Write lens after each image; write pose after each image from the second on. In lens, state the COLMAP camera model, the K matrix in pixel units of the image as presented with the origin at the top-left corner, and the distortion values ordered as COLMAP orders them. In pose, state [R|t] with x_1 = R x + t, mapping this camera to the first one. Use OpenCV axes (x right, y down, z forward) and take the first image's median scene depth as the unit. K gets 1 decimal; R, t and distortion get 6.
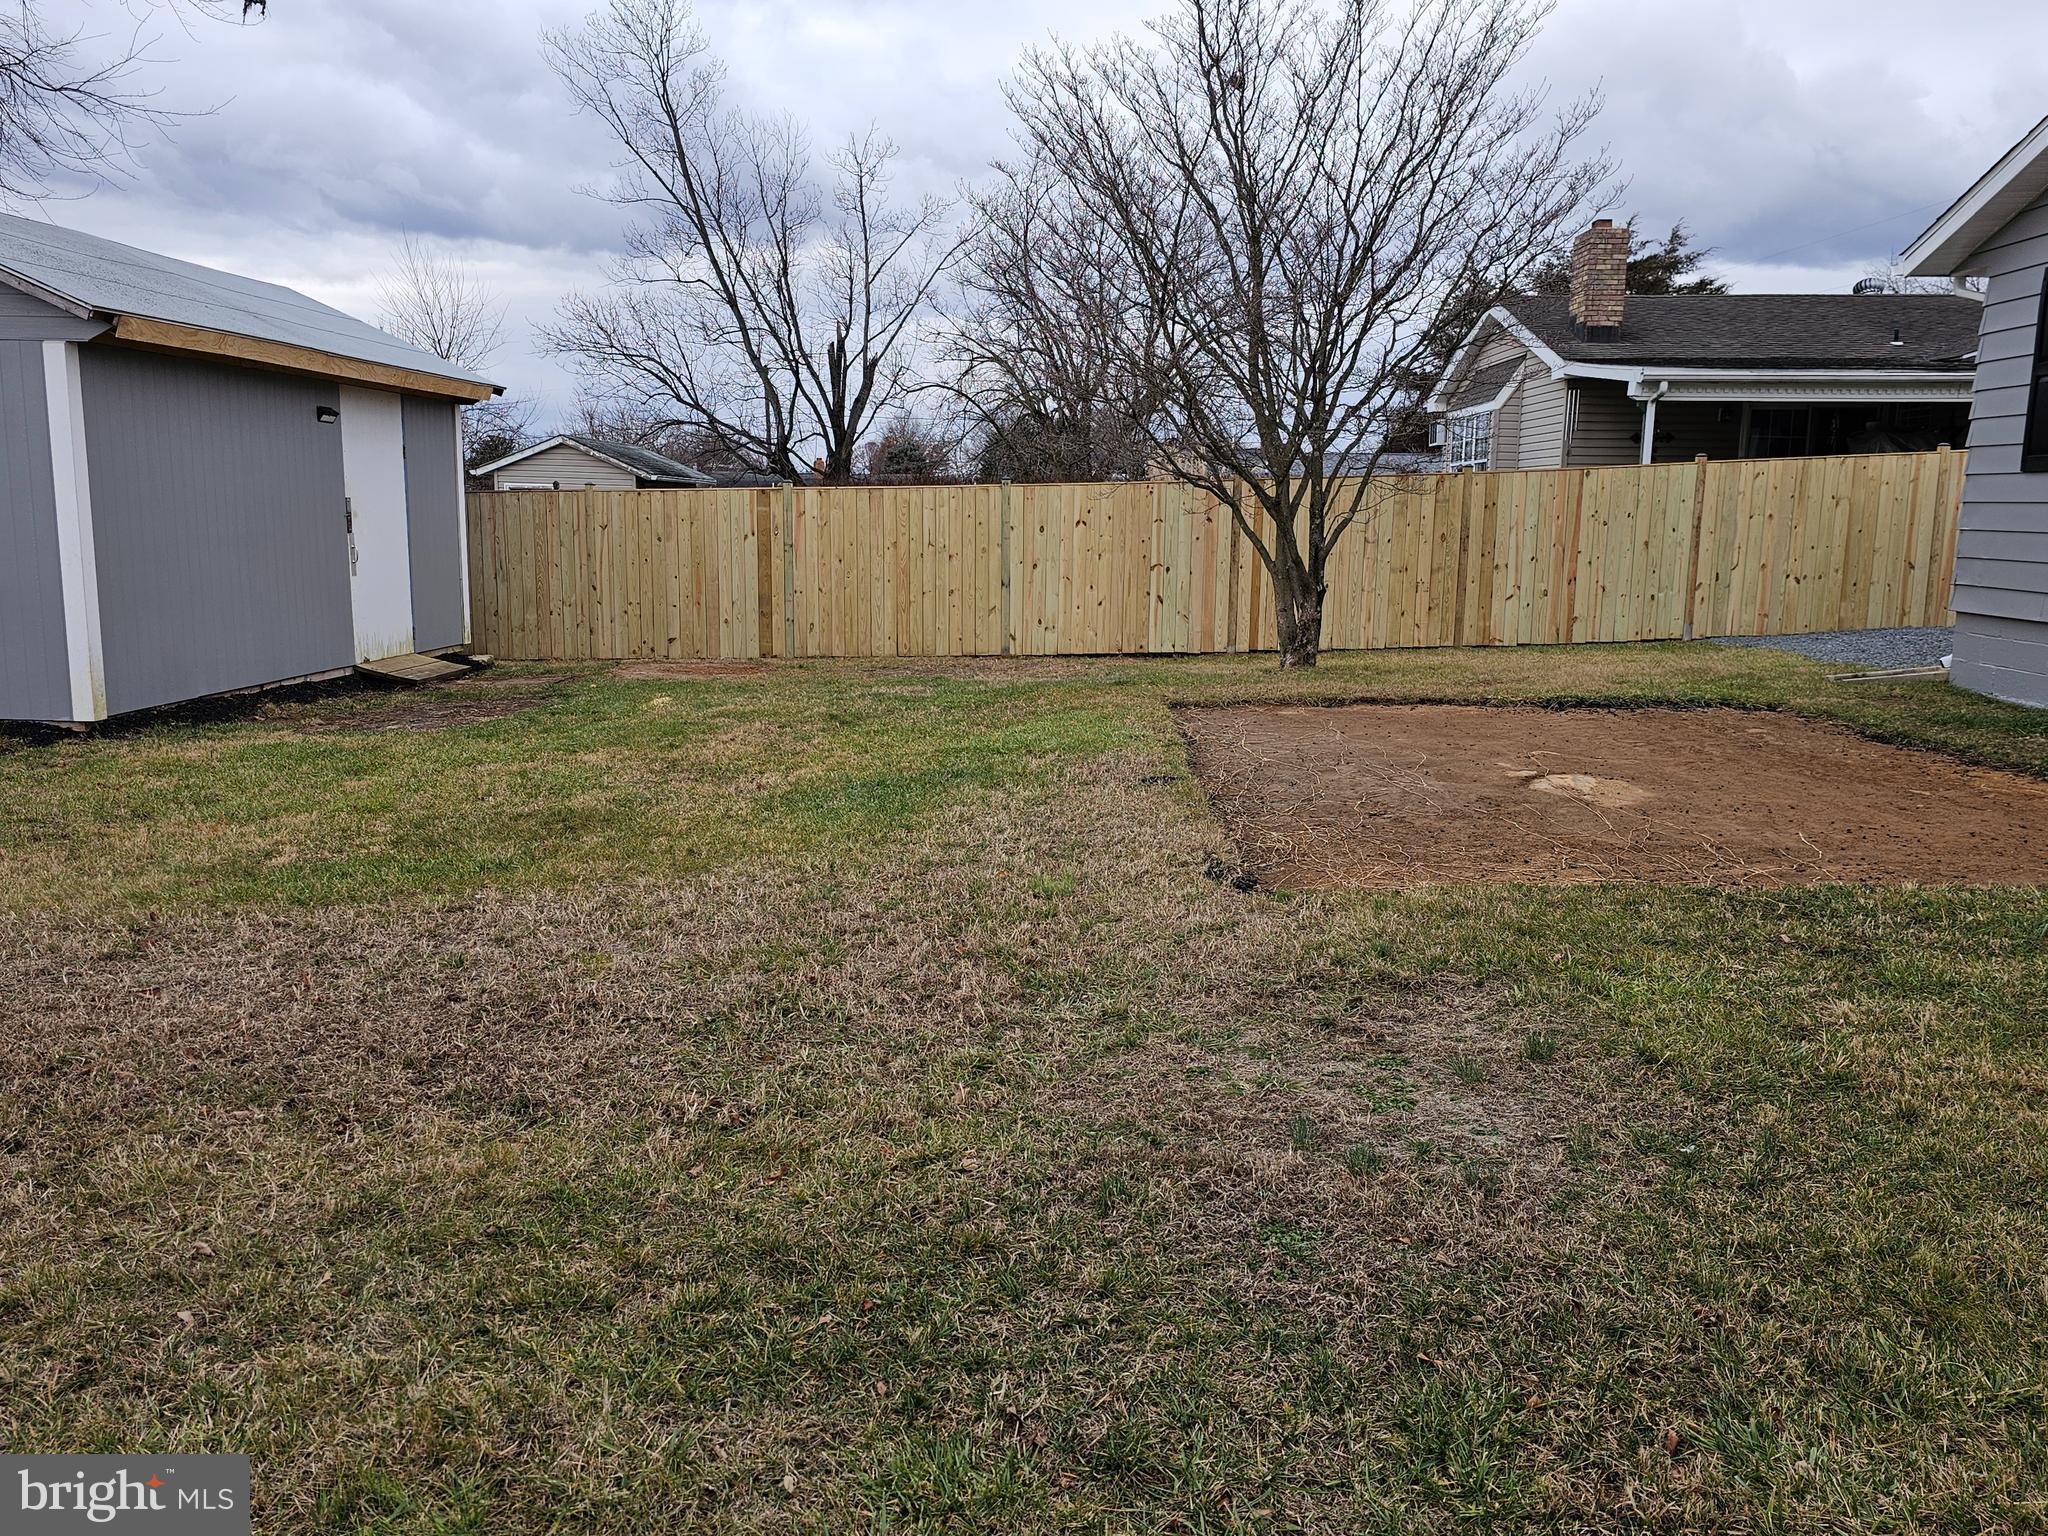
lens RADIAL K [[1577.1, 0, 1009.7], [0, 1577.1, 759.1], [0, 0, 1]] dist [0.054722, -0.048497]
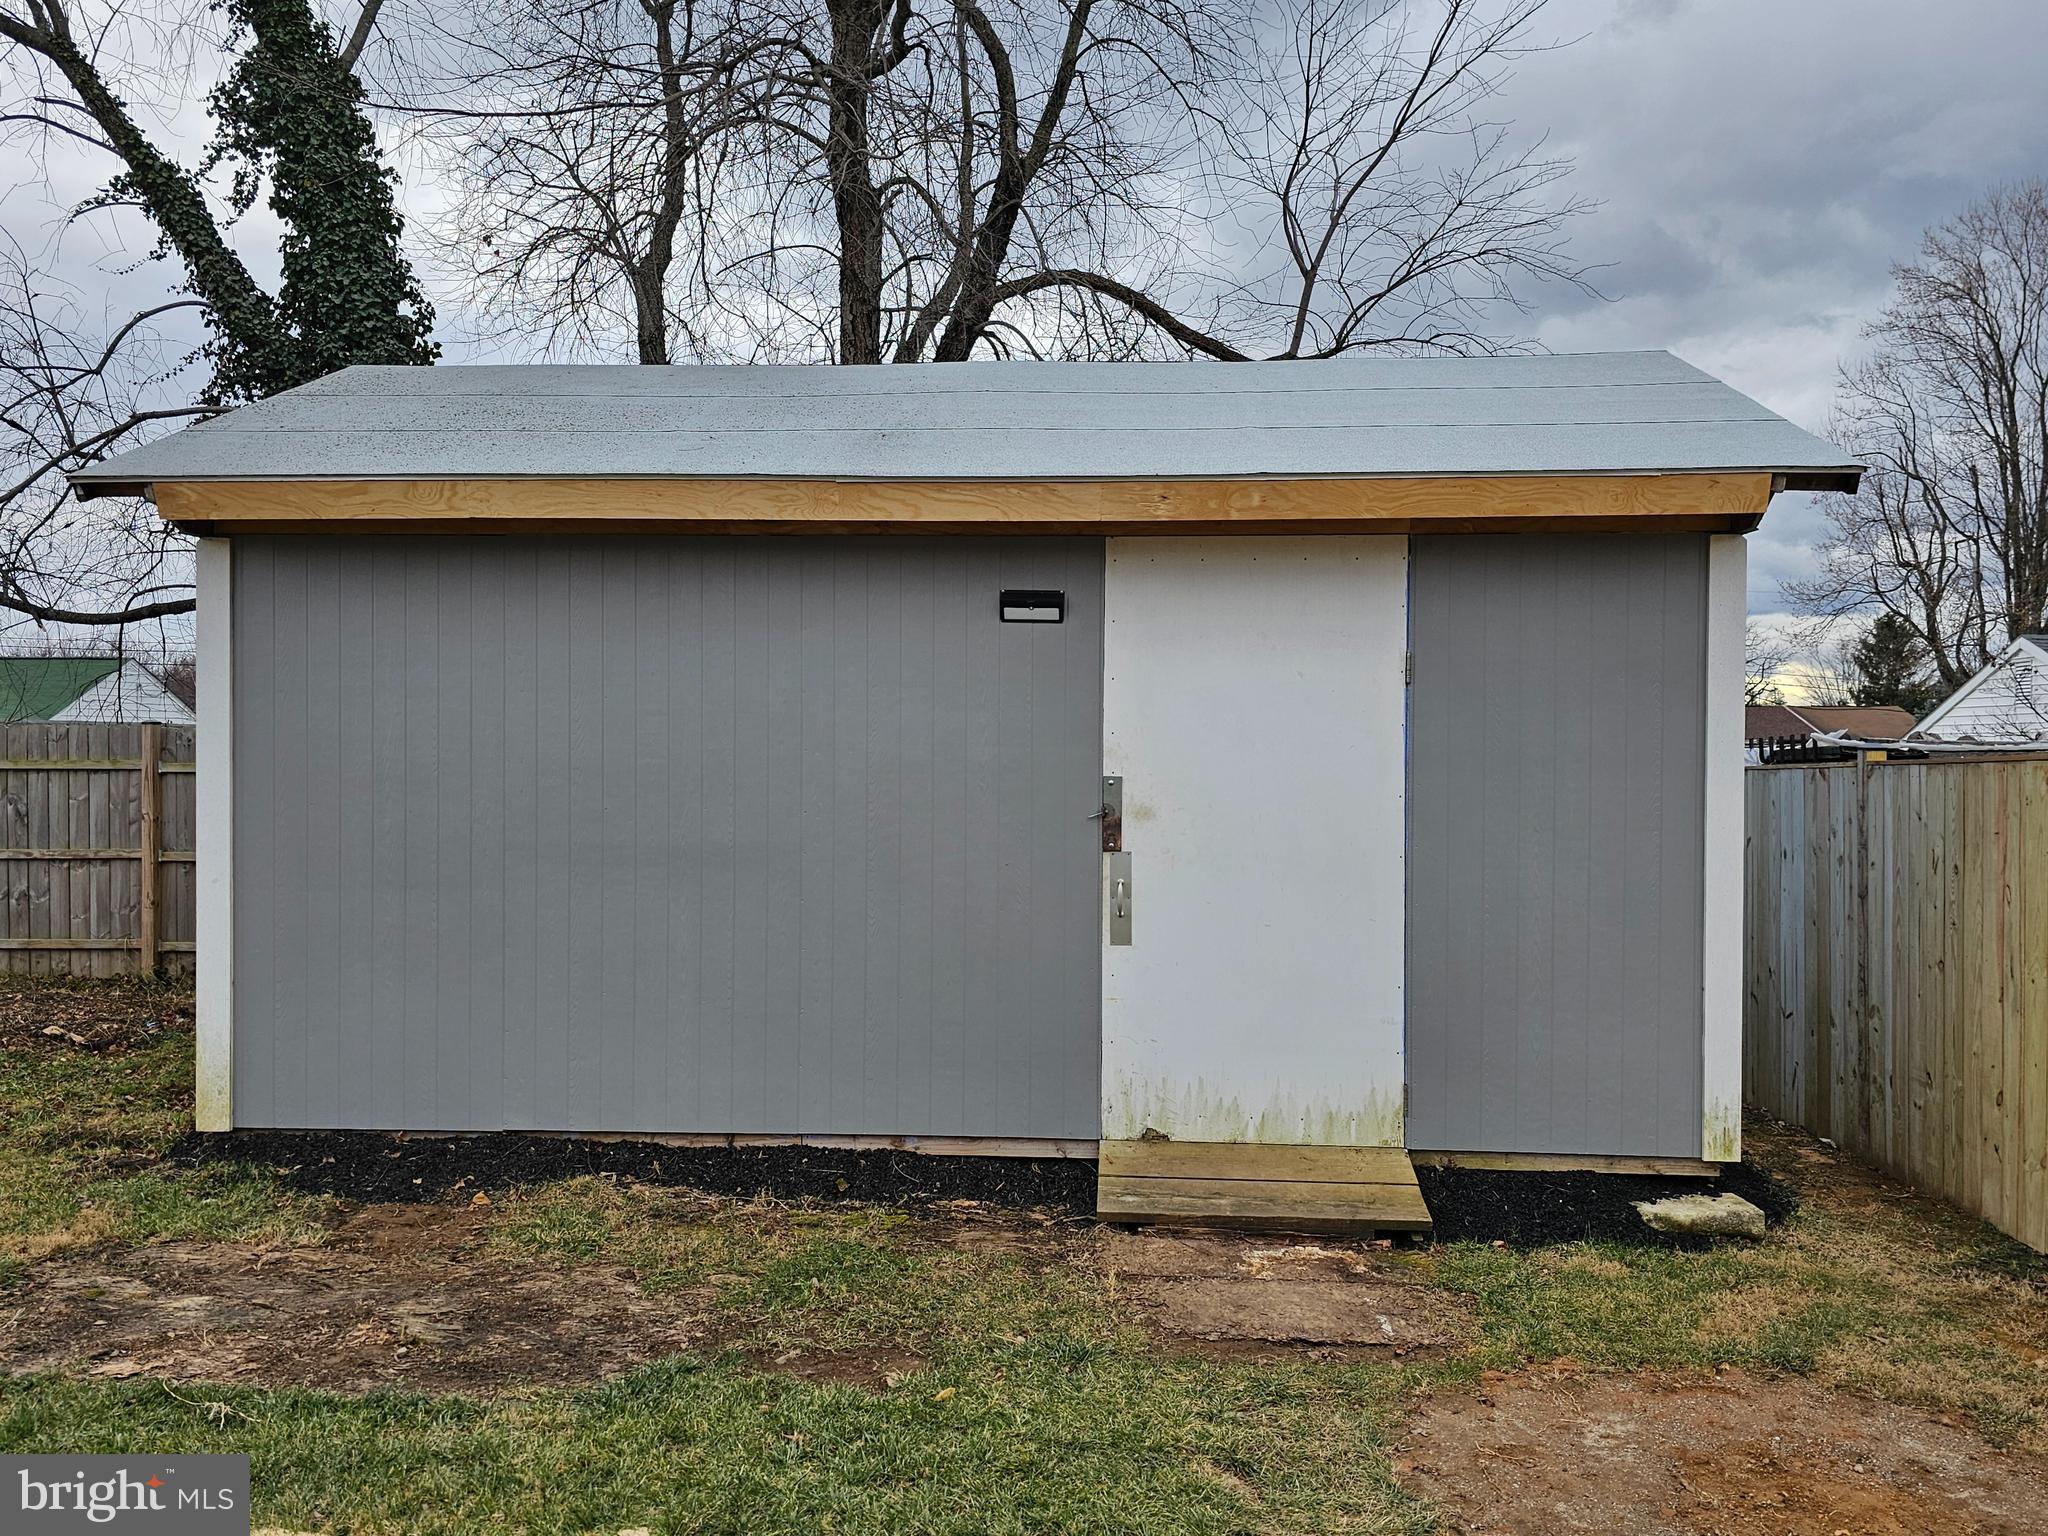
lens RADIAL K [[1577.1, 0, 1027.2], [0, 1577.1, 765.4], [0, 0, 1]] dist [0.054722, -0.048497]
pose [[0.011206, -0.005839, -0.999920, 0.043467], [-0.158080, 0.987398, -0.007538, -0.163468], [0.987363, 0.158152, 0.010142, 0.990299]]
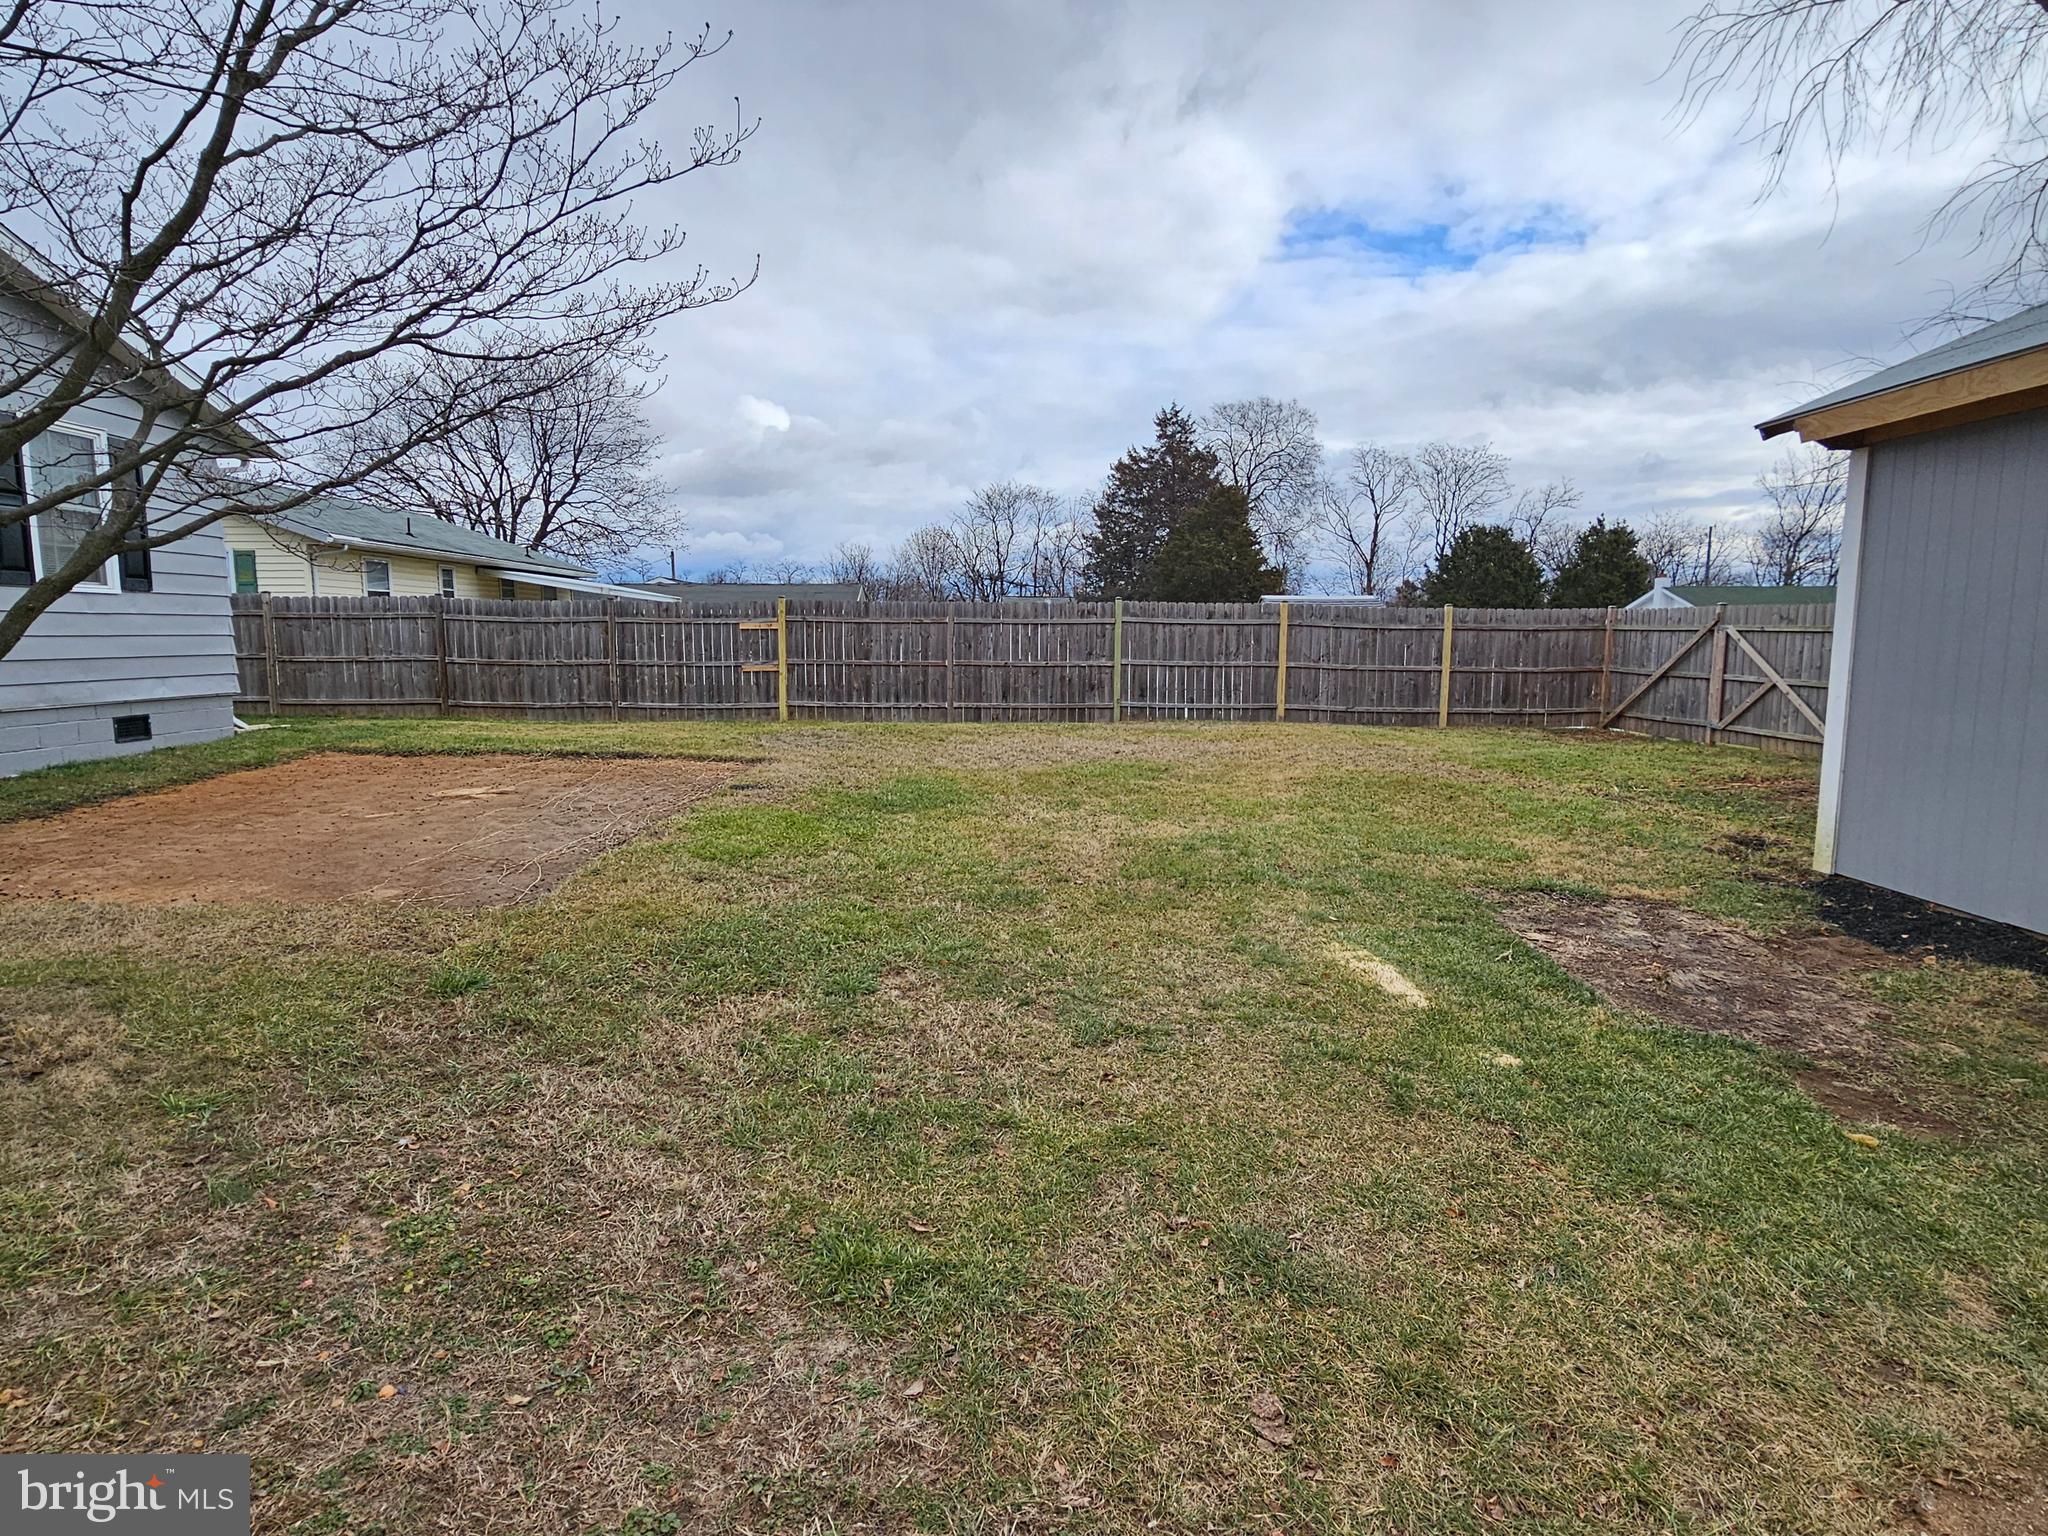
lens RADIAL K [[1117.8, 0, 1024.9], [0, 1117.8, 769.1], [0, 0, 1]] dist [-0.001709, -0.000978]
pose [[-0.996836, -0.009784, -0.078884, -0.040362], [-0.031090, 0.961328, 0.273647, -0.180335], [0.073156, 0.275234, -0.958590, 1.160649]]
